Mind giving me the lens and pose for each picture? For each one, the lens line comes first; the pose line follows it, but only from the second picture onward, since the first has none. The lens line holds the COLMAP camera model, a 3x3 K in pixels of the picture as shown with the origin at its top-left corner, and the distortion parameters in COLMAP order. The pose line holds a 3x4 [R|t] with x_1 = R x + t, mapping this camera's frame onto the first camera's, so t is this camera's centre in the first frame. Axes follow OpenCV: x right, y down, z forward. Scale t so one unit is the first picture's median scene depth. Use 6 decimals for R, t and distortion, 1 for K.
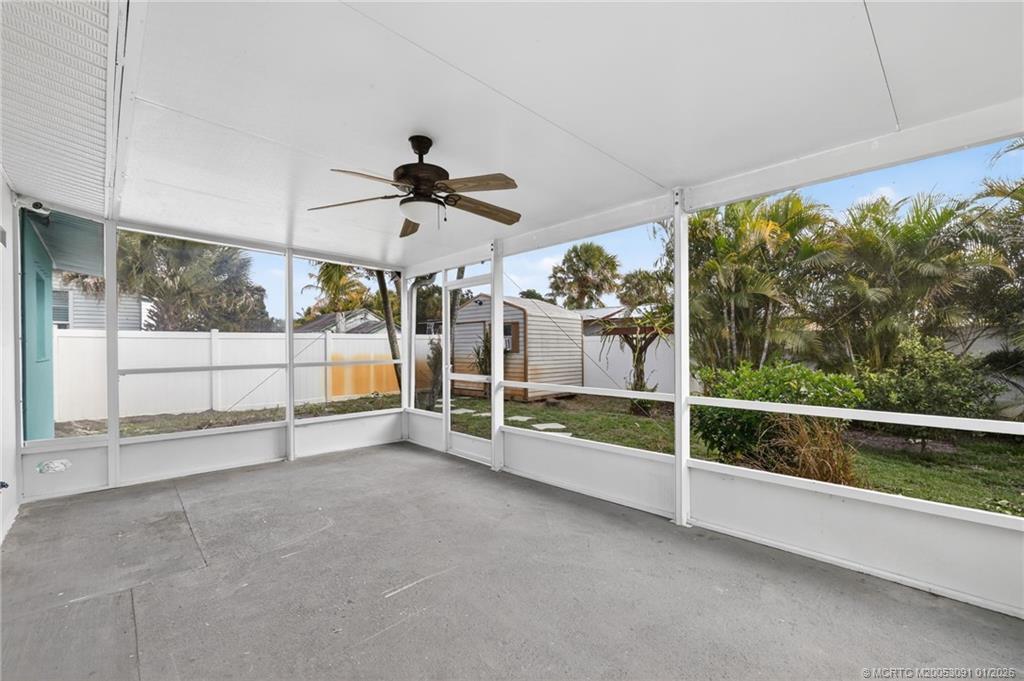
lens RADIAL K [[432.1, 0, 511.7], [0, 432.1, 346.1], [0, 0, 1]] dist [-0.002731, -0.000118]
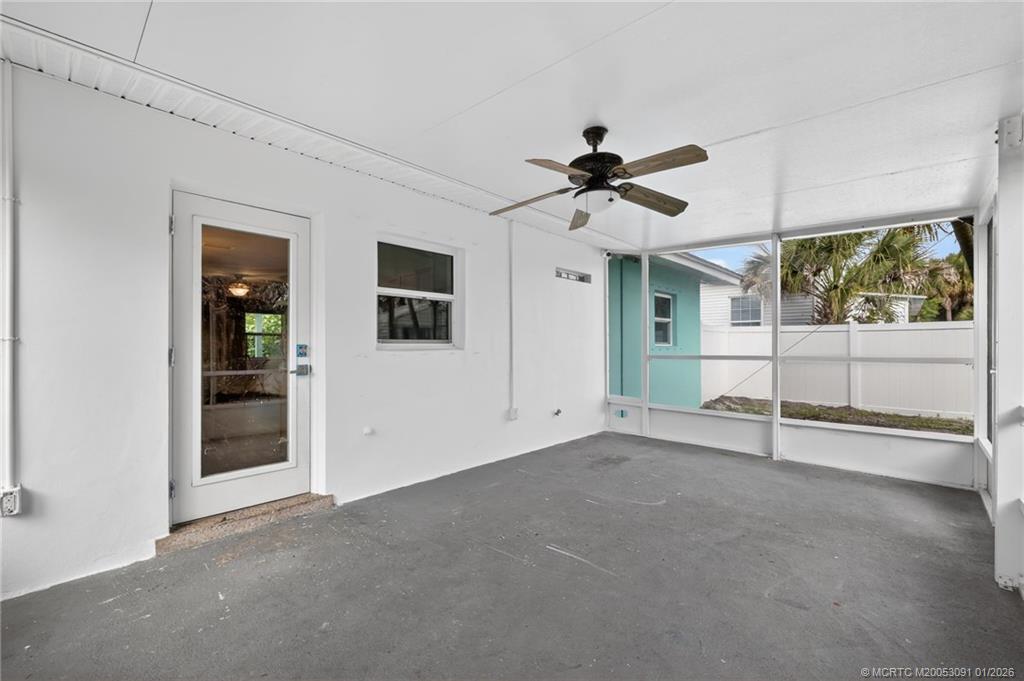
lens RADIAL K [[432.1, 0, 511.9], [0, 432.1, 340.5], [0, 0, 1]] dist [-0.002731, -0.000118]
pose [[0.067218, 0.000030, -0.997738, 0.432123], [-0.000927, 1.000000, -0.000032, 0.005555], [0.997738, 0.000927, 0.067218, 0.400186]]
